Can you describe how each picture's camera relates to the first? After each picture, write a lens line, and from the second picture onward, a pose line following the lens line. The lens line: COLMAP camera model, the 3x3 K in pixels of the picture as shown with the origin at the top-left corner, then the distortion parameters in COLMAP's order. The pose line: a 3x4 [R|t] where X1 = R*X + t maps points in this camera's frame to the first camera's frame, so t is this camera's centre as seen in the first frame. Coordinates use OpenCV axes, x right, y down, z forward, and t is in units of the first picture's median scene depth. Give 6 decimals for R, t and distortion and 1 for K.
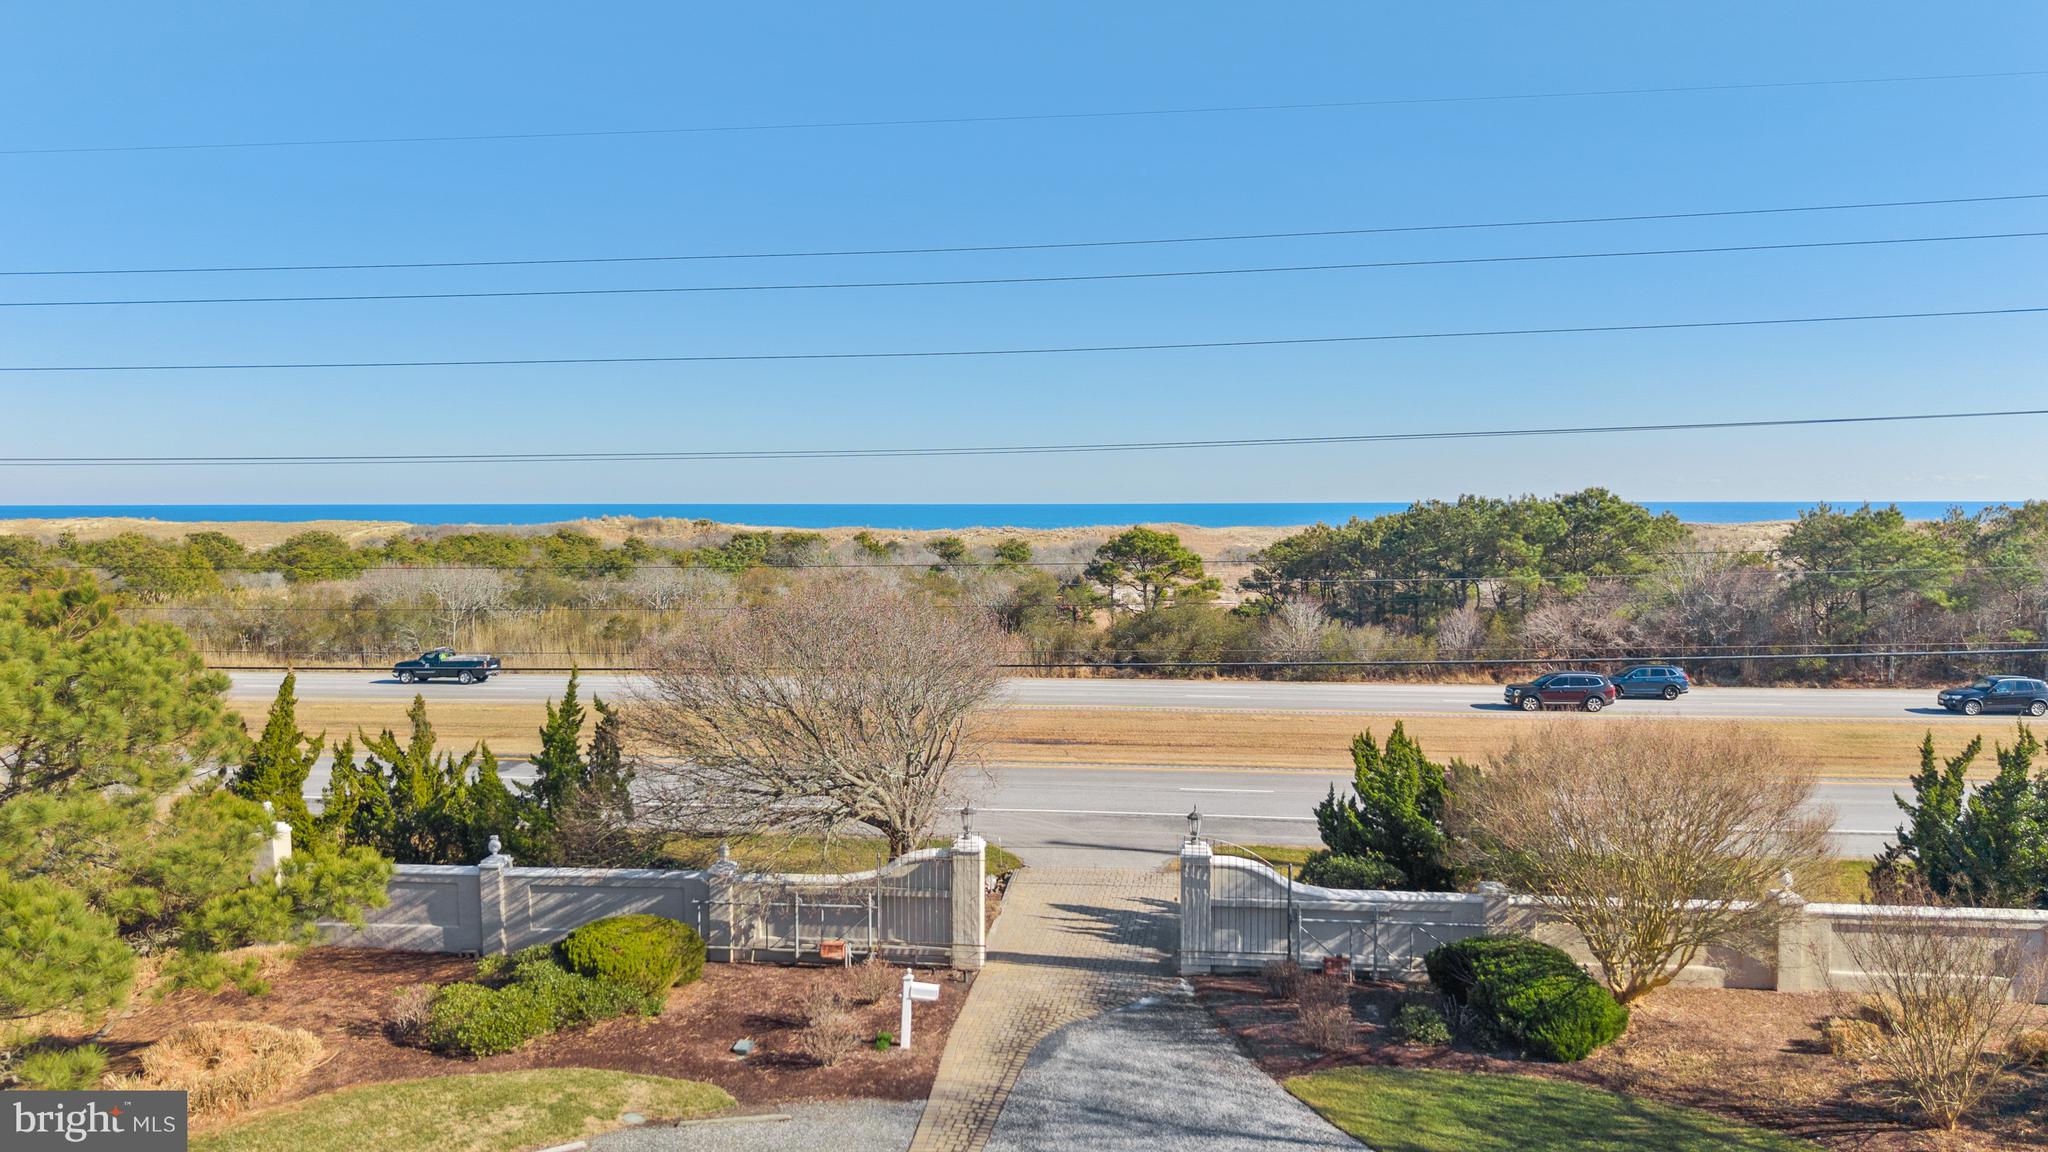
lens RADIAL K [[1374.0, 0, 1024.0], [0, 1374.0, 576.0], [0, 0, 1]] dist [0.041236, -0.051462]
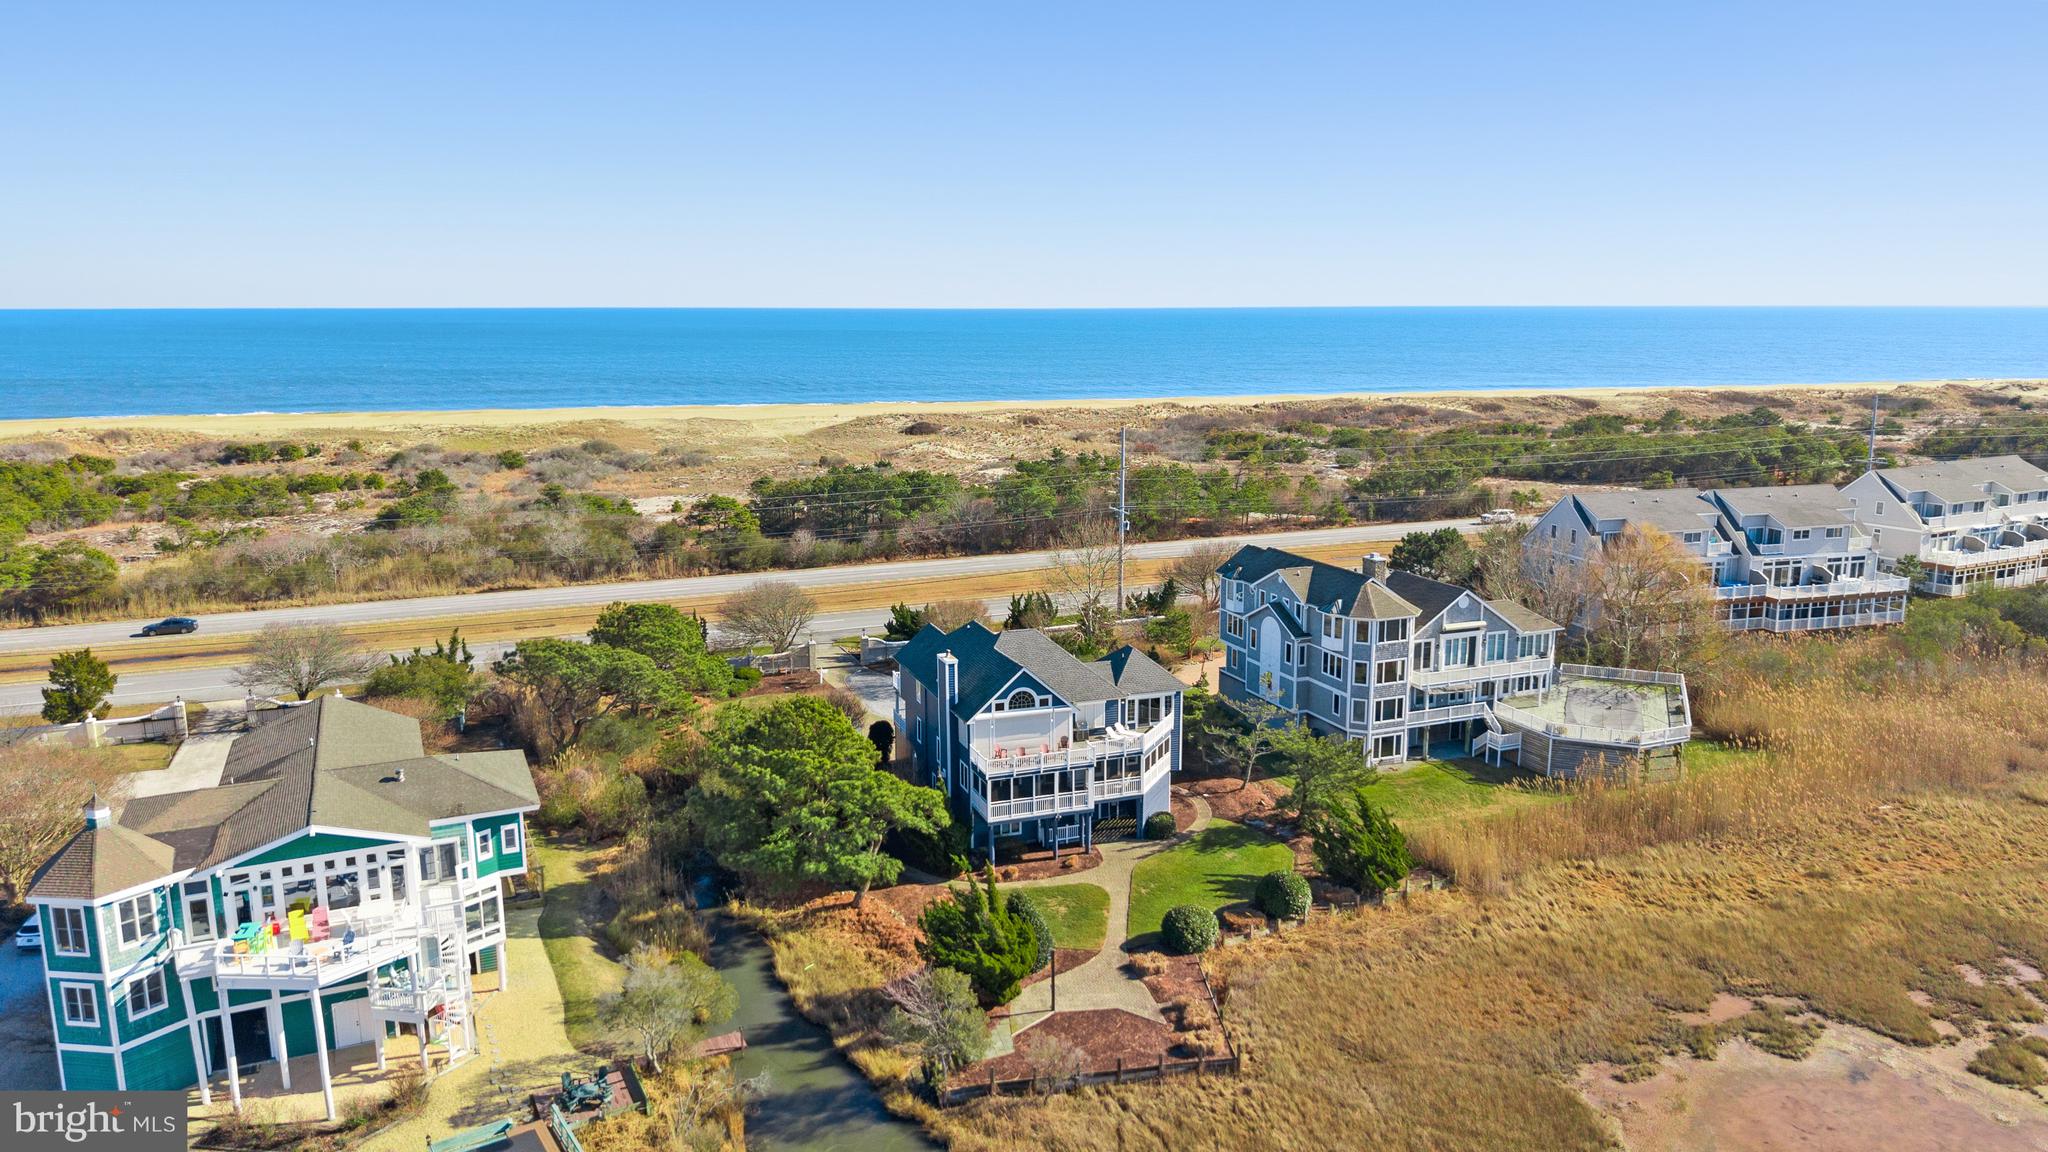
lens RADIAL K [[1374.0, 0, 1024.0], [0, 1374.0, 576.0], [0, 0, 1]] dist [0.041236, -0.051462]
pose [[0.877841, -0.092579, 0.469920, -0.547455], [0.026041, 0.988915, 0.146180, -0.231057], [-0.478244, -0.116085, 0.870521, -1.130320]]
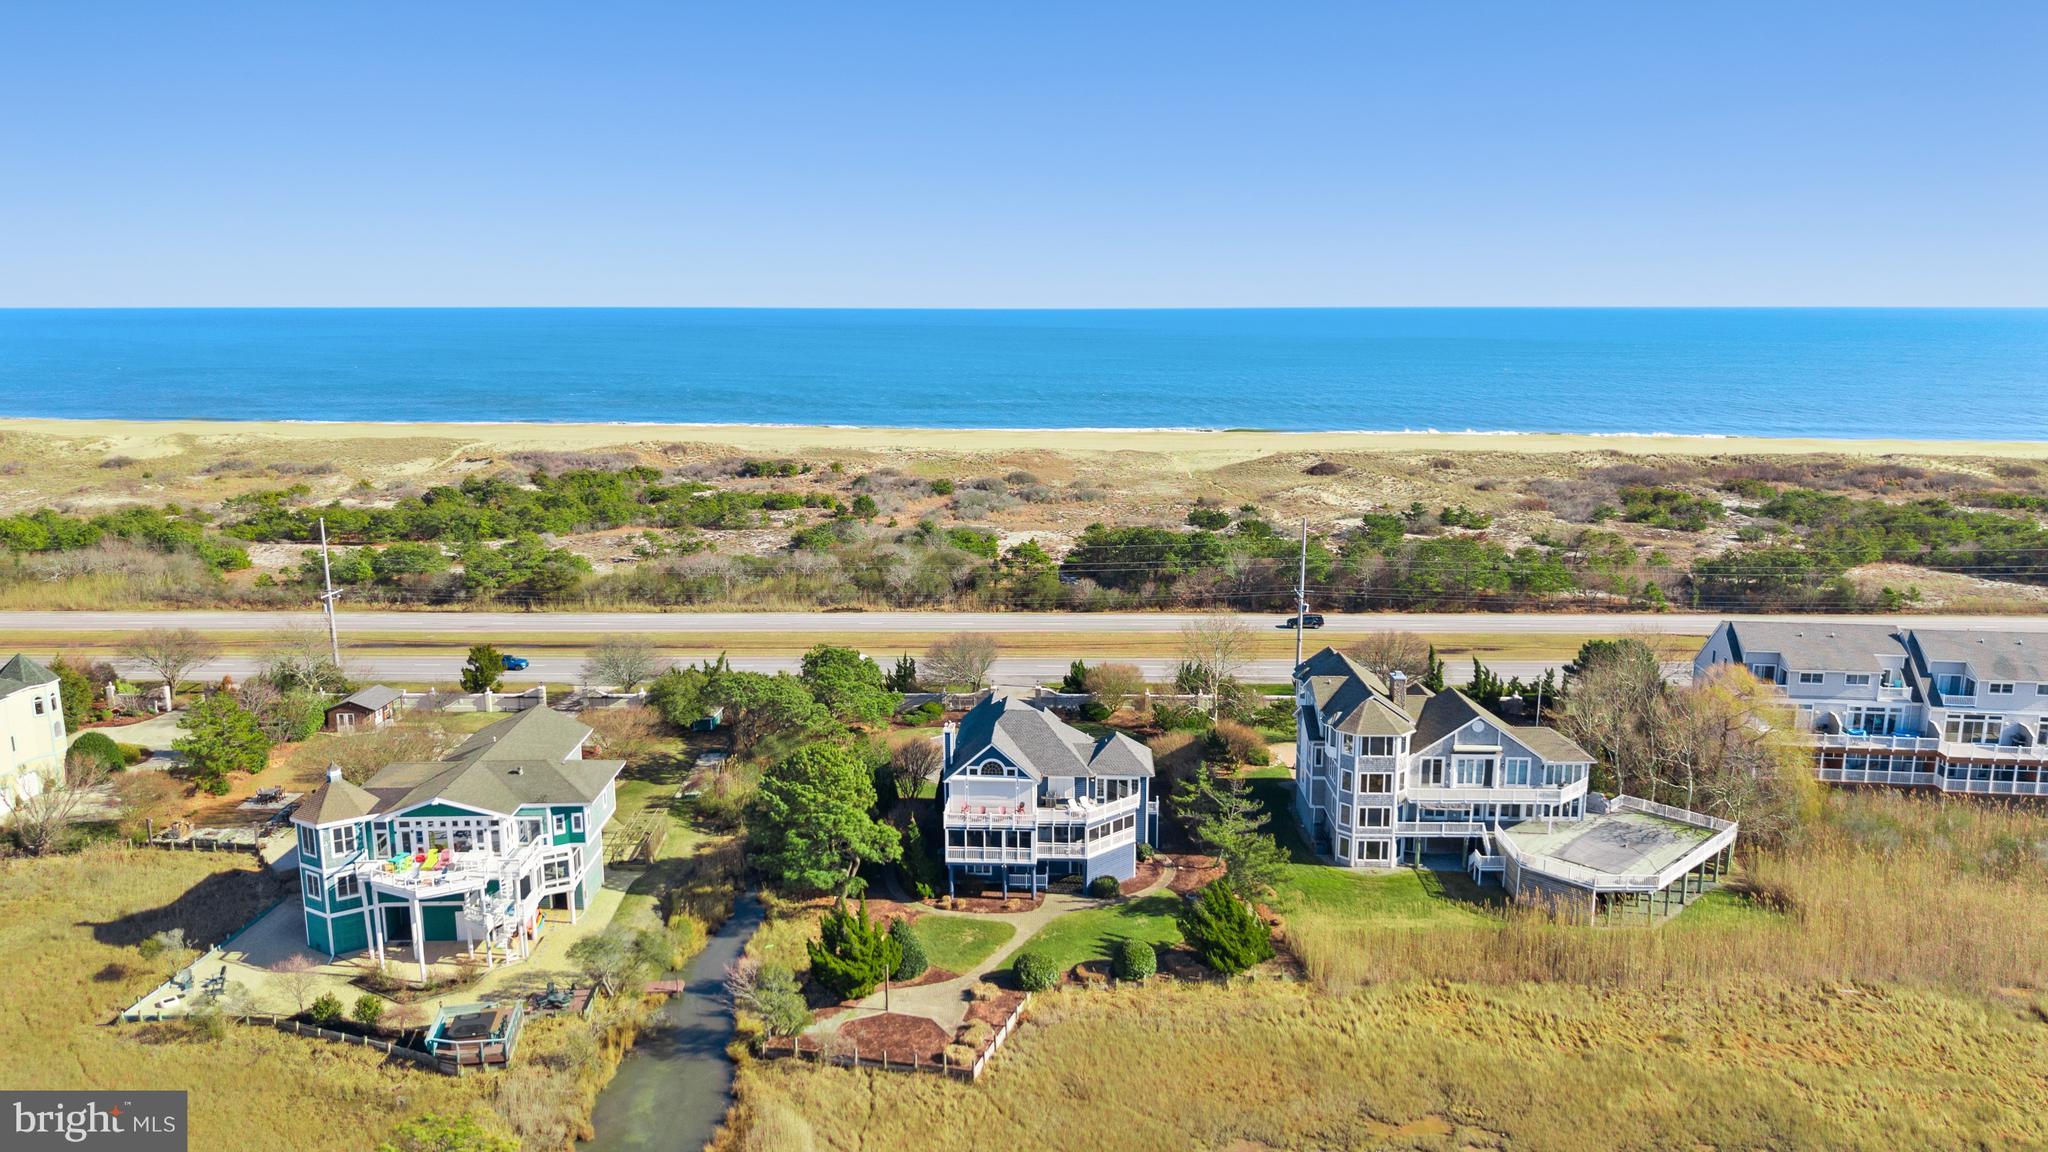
lens RADIAL K [[1374.0, 0, 1024.0], [0, 1374.0, 576.0], [0, 0, 1]] dist [0.041236, -0.051462]
pose [[0.995851, -0.017292, 0.089337, -0.142149], [0.004536, 0.989991, 0.141059, -0.354137], [-0.090882, -0.140069, 0.985962, -1.507032]]
